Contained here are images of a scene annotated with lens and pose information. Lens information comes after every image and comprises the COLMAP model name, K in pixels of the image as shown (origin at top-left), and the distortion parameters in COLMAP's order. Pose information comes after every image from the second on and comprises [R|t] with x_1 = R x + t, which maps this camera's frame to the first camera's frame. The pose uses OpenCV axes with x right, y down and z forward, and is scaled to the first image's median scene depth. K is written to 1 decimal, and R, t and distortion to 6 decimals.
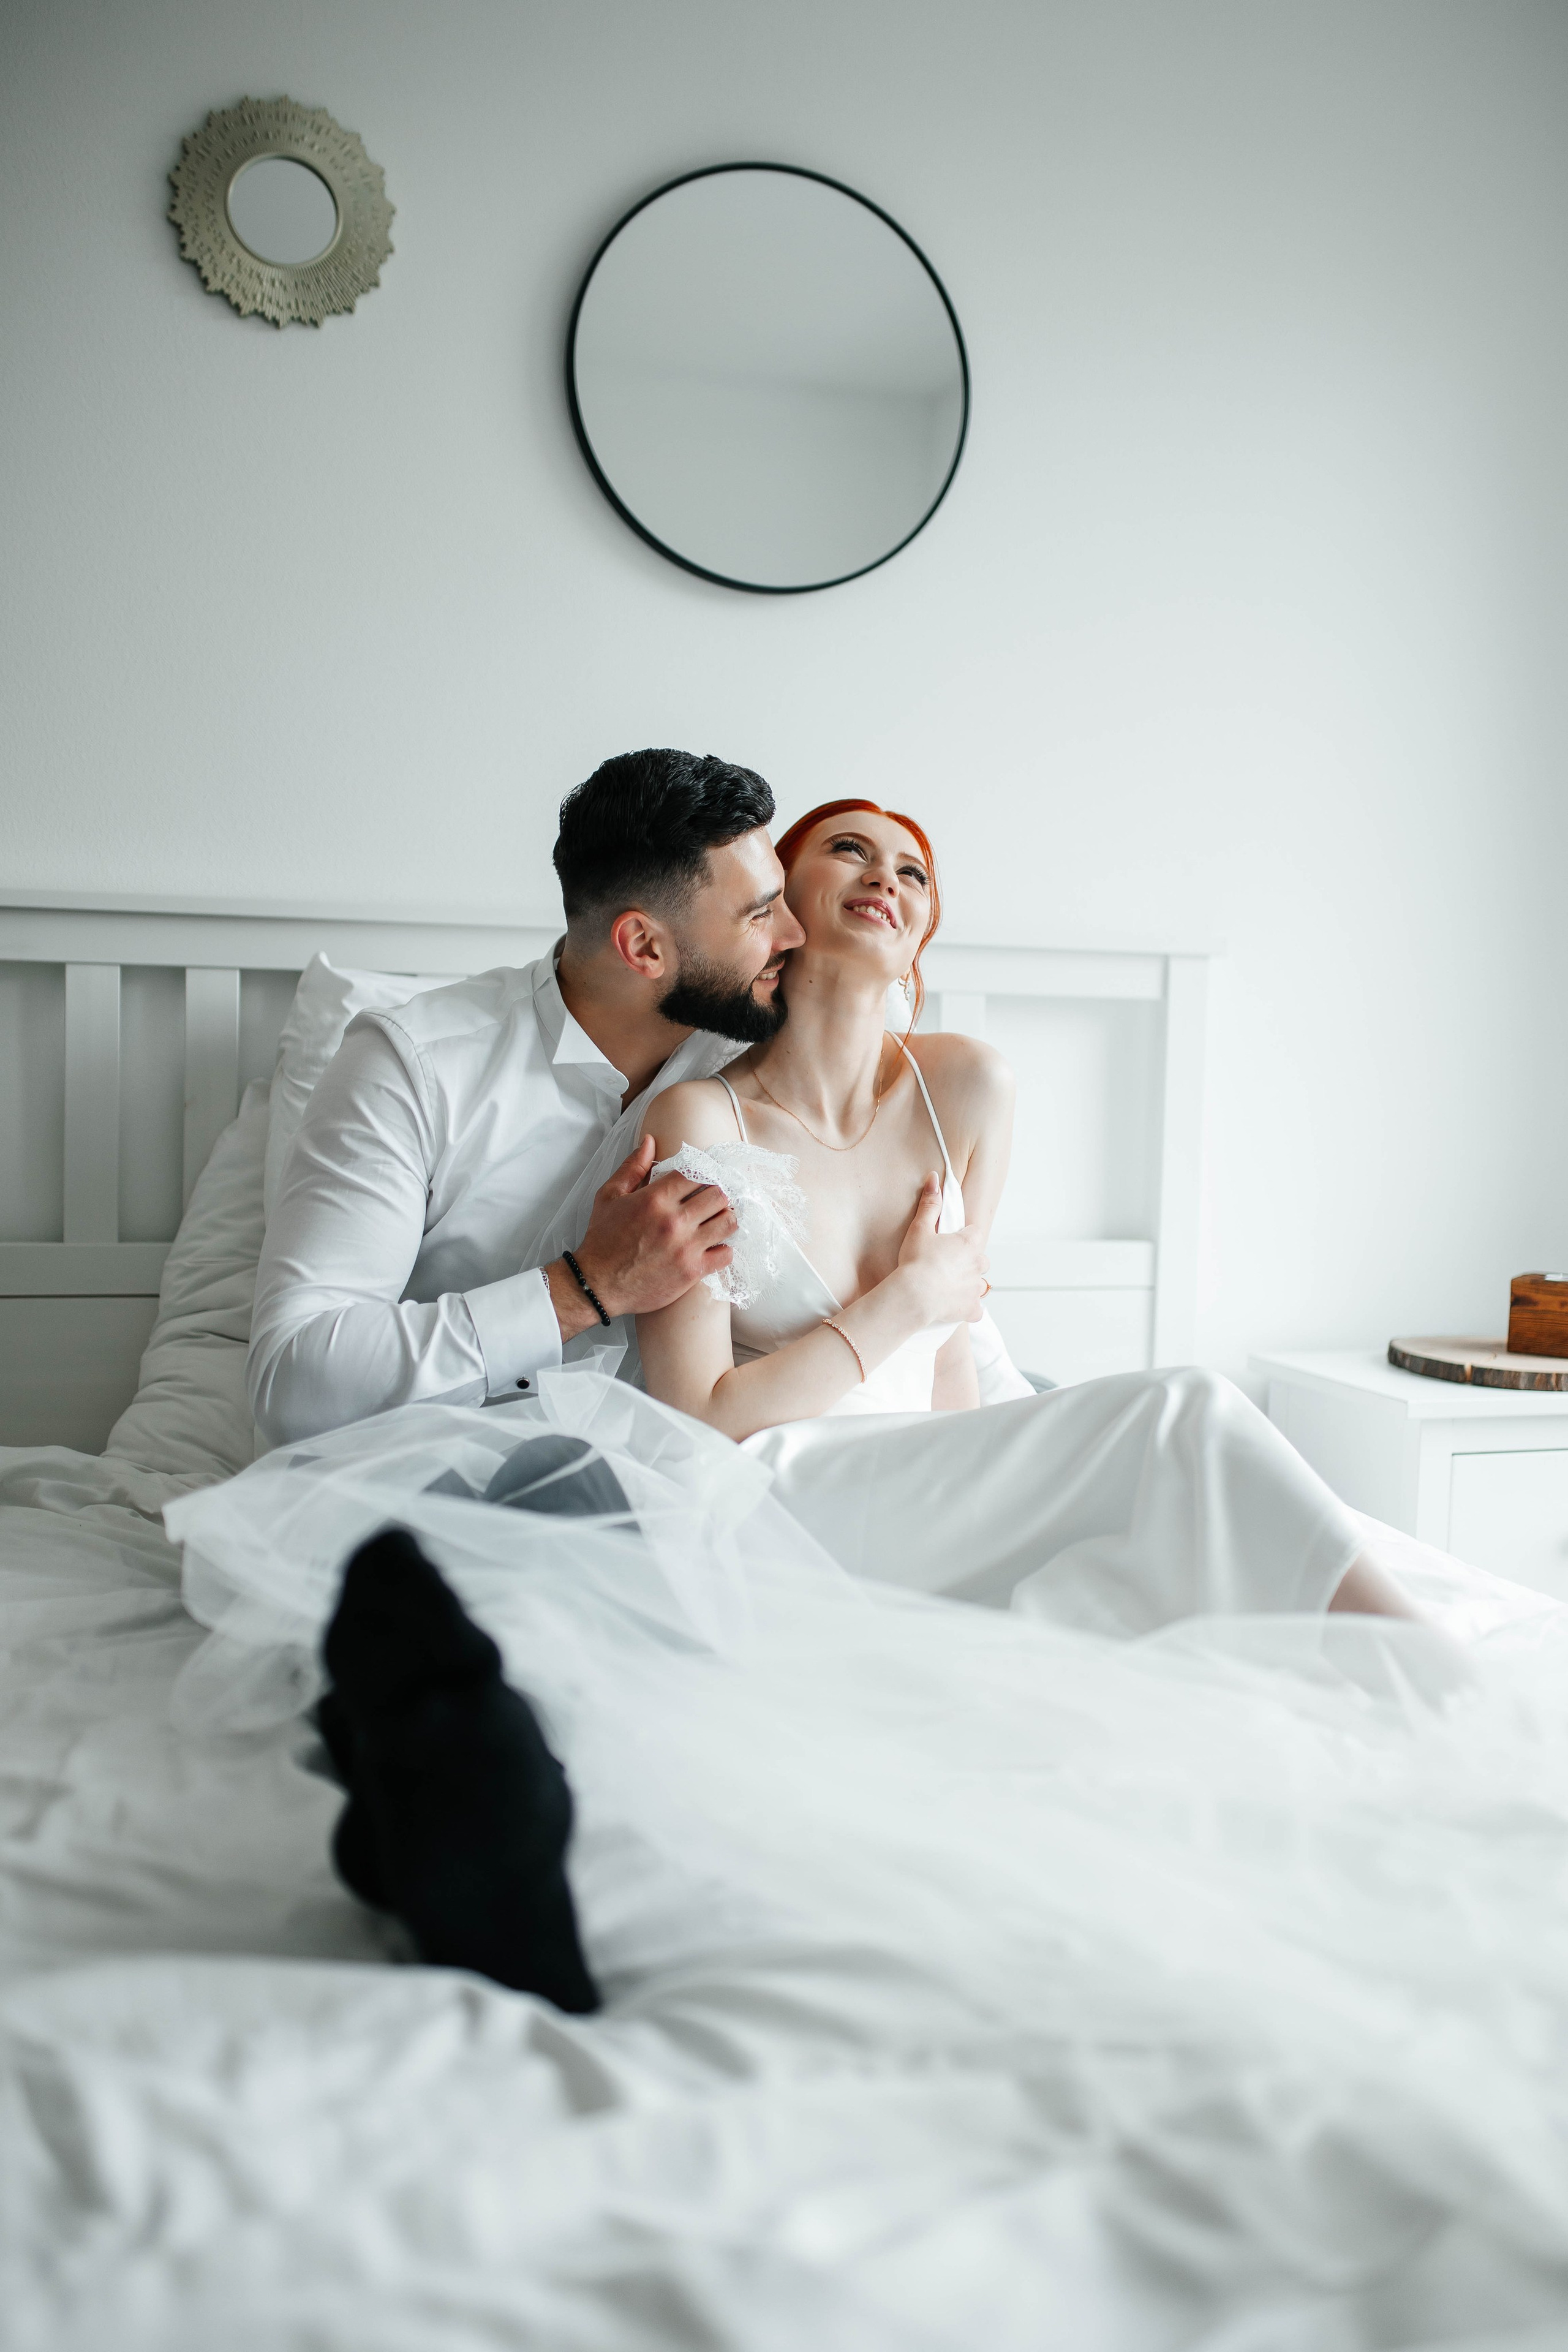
lens RADIAL K [[2245.3, 0, 835.3], [0, 2245.3, 1195.0], [0, 0, 1]] dist [-0.007312, 0.000000]
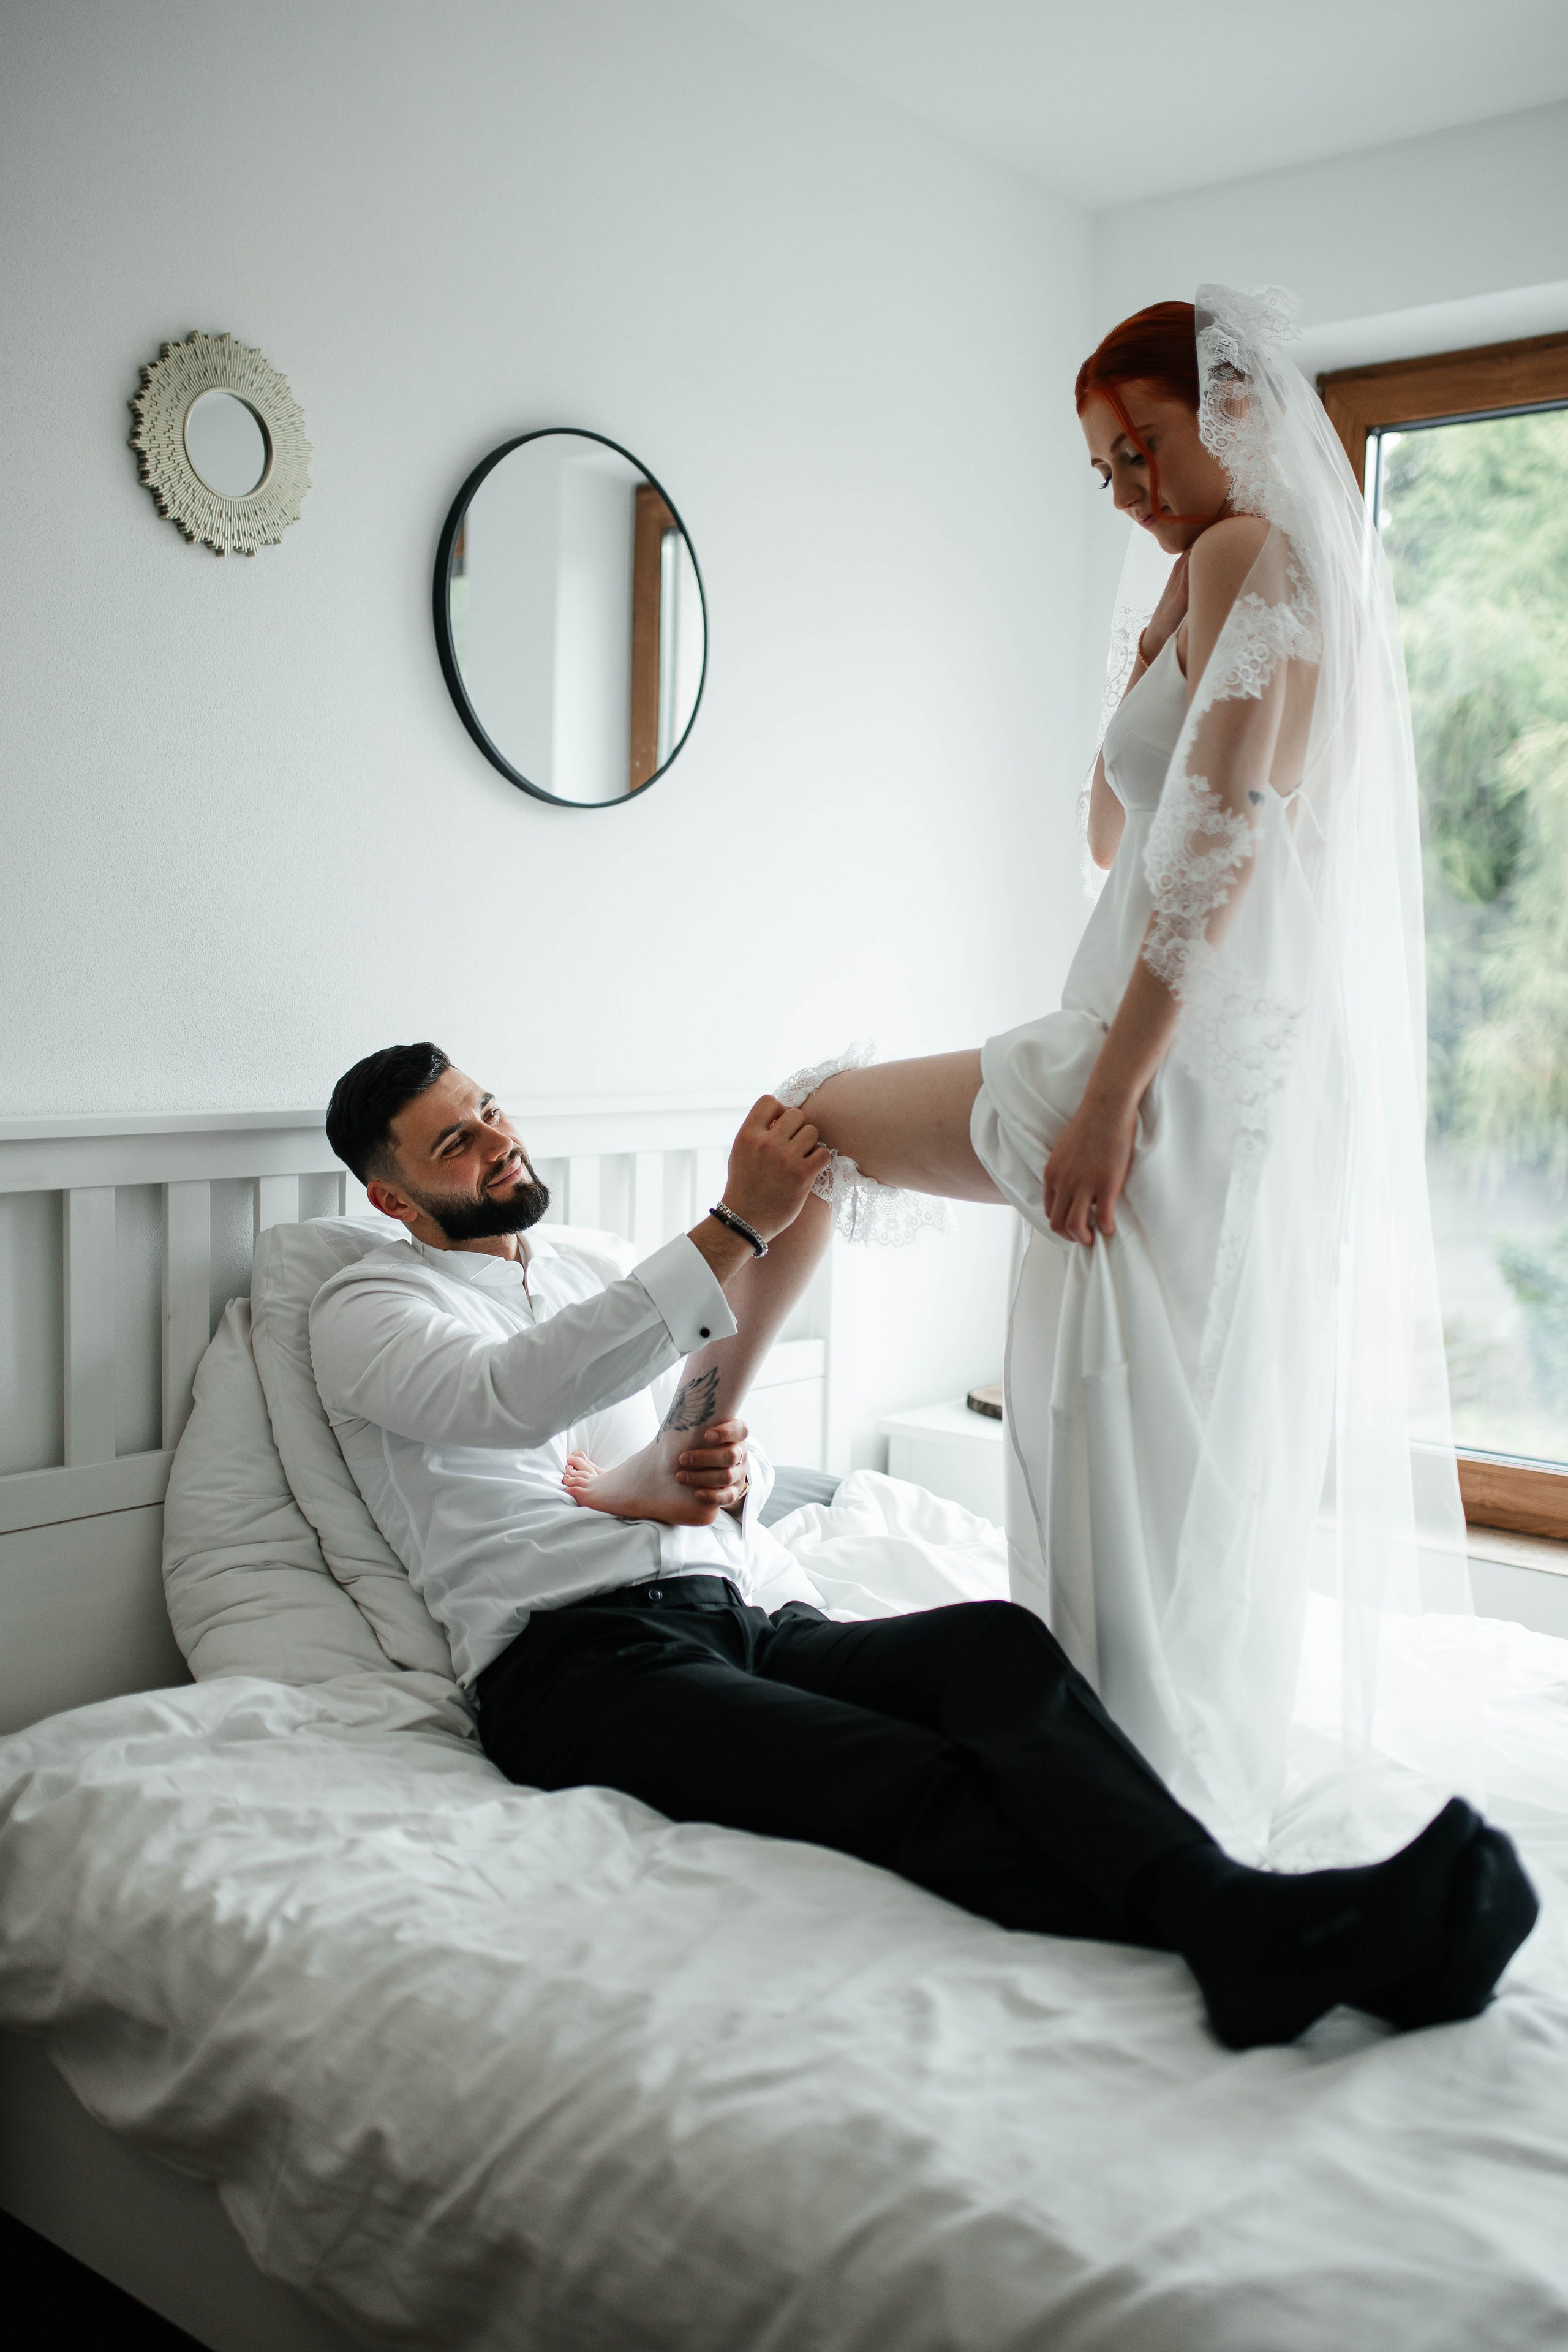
lens RADIAL K [[2245.3, 0, 786.3], [0, 2245.3, 1178.0], [0, 0, 1]] dist [-0.007312, 0.000000]
pose [[0.842199, -0.056044, 0.536247, -0.603538], [0.037303, 0.998256, 0.045744, -0.140905], [-0.537876, -0.018522, 0.842821, -0.012381]]
